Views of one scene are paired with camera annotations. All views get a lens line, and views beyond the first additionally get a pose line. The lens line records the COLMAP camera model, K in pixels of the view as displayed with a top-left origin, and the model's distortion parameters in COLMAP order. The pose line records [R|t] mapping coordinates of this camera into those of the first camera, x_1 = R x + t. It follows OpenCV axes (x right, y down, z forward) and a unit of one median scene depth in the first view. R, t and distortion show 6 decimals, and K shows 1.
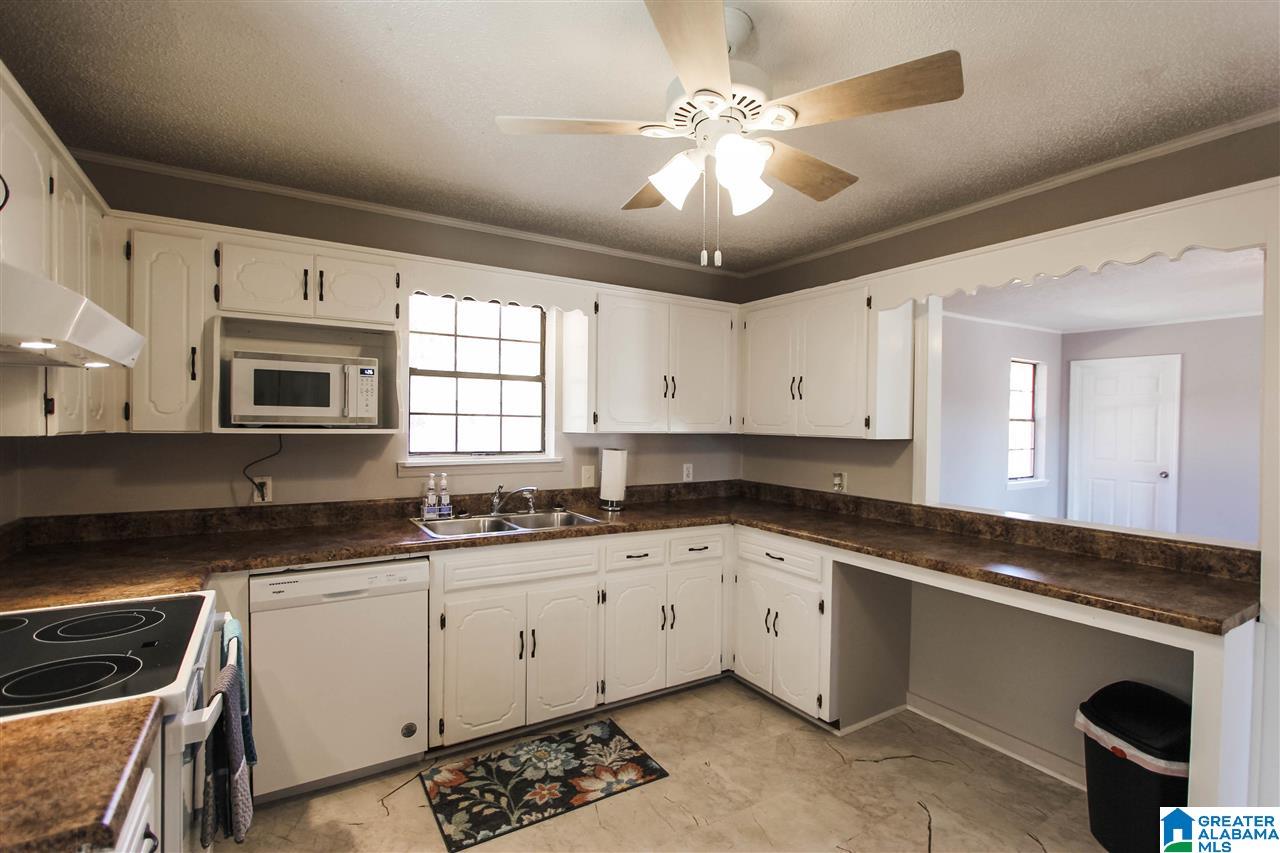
lens RADIAL K [[591.3, 0, 639.1], [0, 591.3, 431.3], [0, 0, 1]] dist [-0.018875, 0.002303]
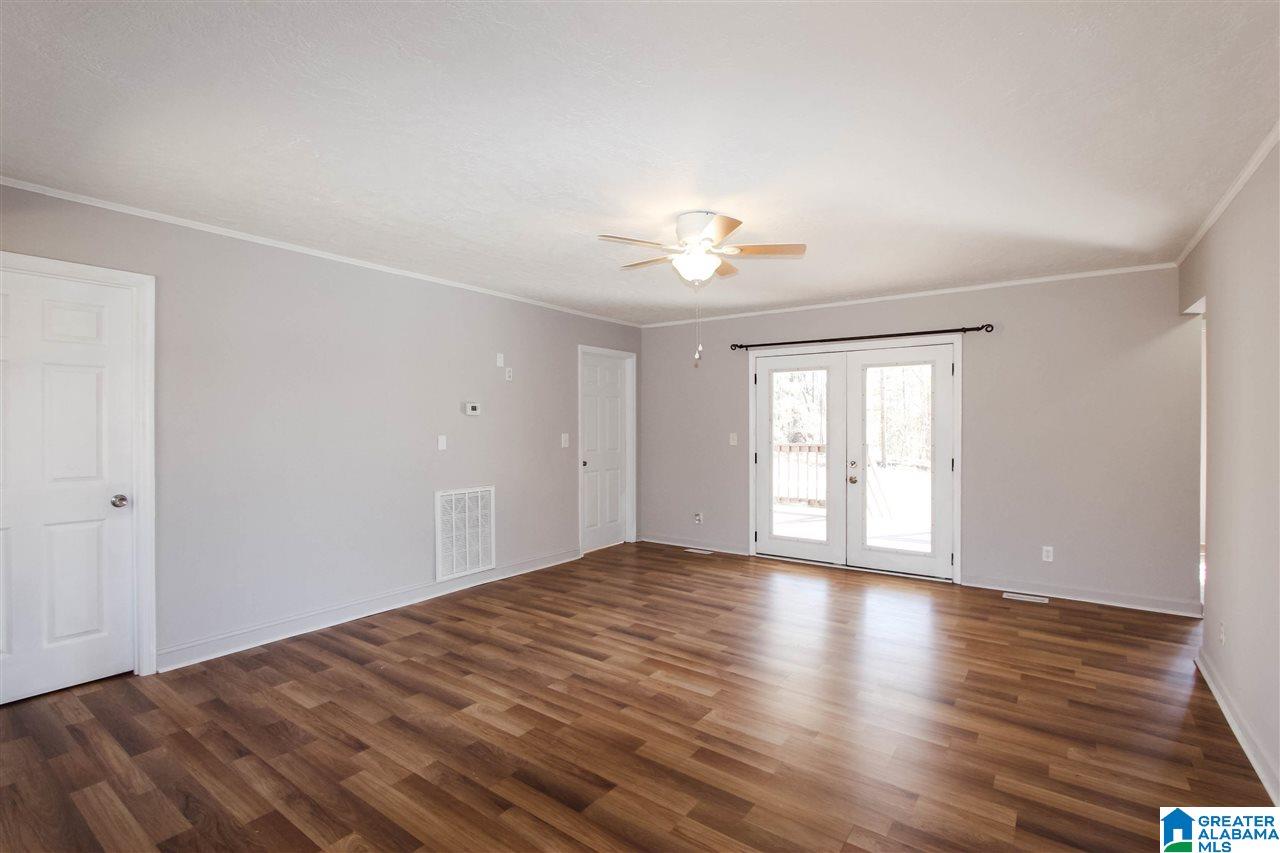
lens RADIAL K [[591.3, 0, 642.1], [0, 591.3, 427.6], [0, 0, 1]] dist [-0.018875, 0.002303]
pose [[-0.372118, -0.018594, 0.927999, 0.539143], [0.007549, 0.999706, 0.023058, 0.003095], [-0.928155, 0.015586, -0.371868, 1.725153]]
